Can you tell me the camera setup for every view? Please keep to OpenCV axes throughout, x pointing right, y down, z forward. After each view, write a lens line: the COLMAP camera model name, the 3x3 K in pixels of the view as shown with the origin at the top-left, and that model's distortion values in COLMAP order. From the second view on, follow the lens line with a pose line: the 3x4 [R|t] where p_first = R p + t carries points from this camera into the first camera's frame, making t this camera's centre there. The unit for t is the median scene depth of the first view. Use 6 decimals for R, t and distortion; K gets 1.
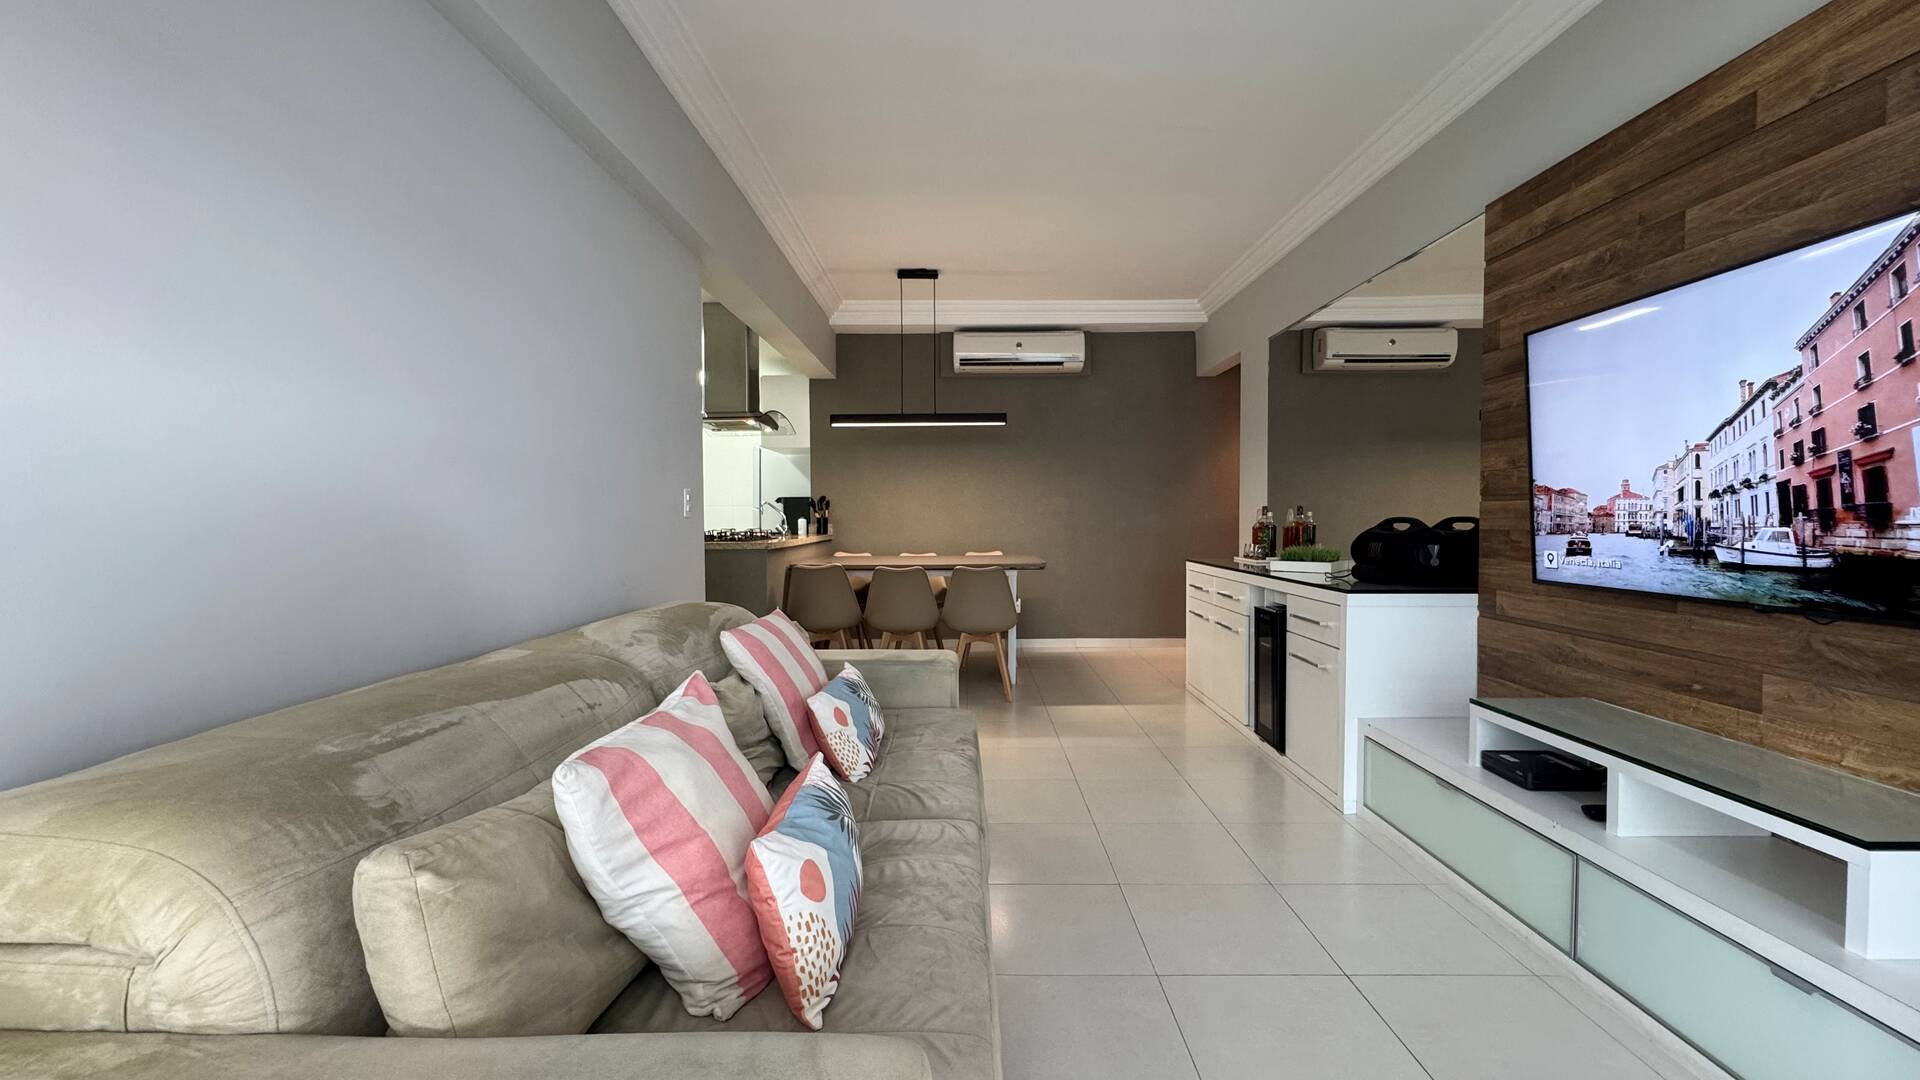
lens RADIAL K [[763.8, 0, 959.1], [0, 763.8, 540.9], [0, 0, 1]] dist [-0.003466, 0.000140]
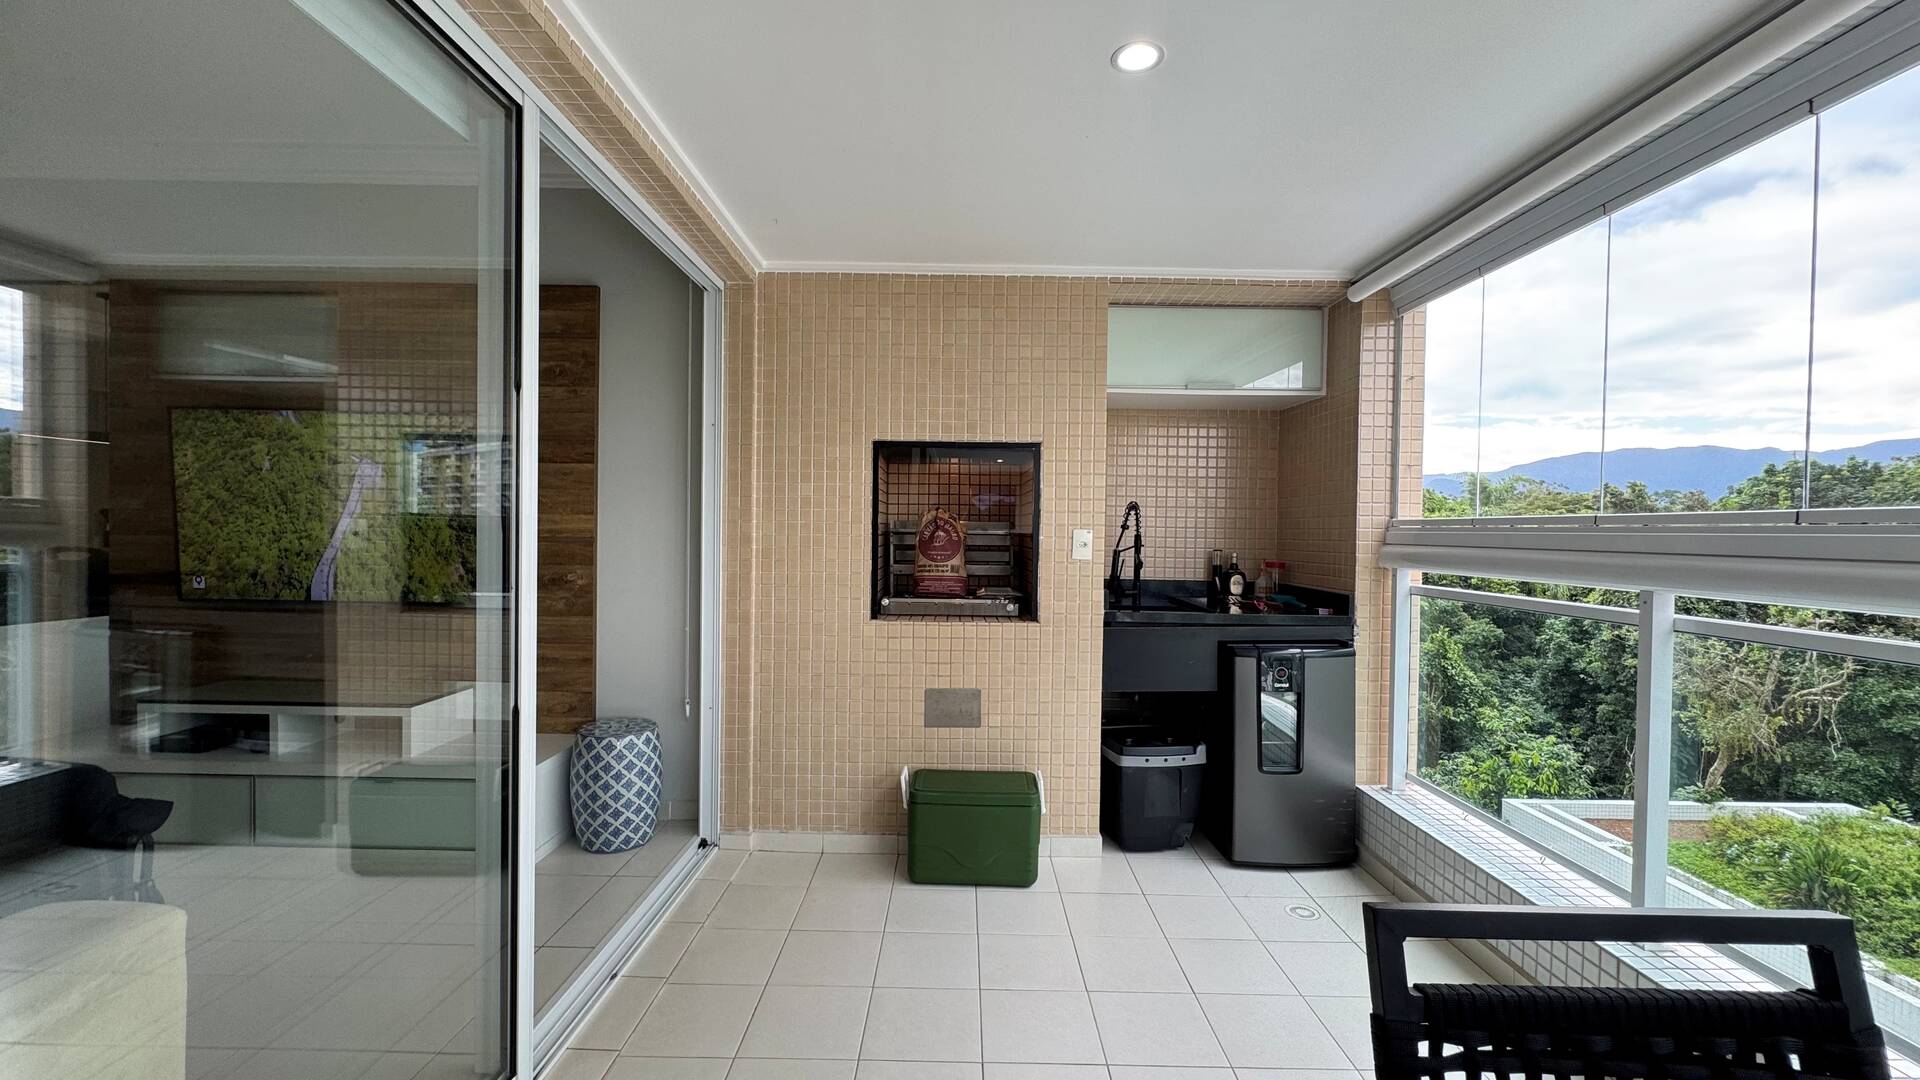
lens RADIAL K [[782.5, 0, 956.4], [0, 782.5, 537.8], [0, 0, 1]] dist [-0.002155, 0.000074]
pose [[-0.000545, -0.008321, 0.999965, -0.522626], [0.017515, 0.999812, 0.008329, -0.036779], [-0.999846, 0.017519, -0.000399, -0.291243]]
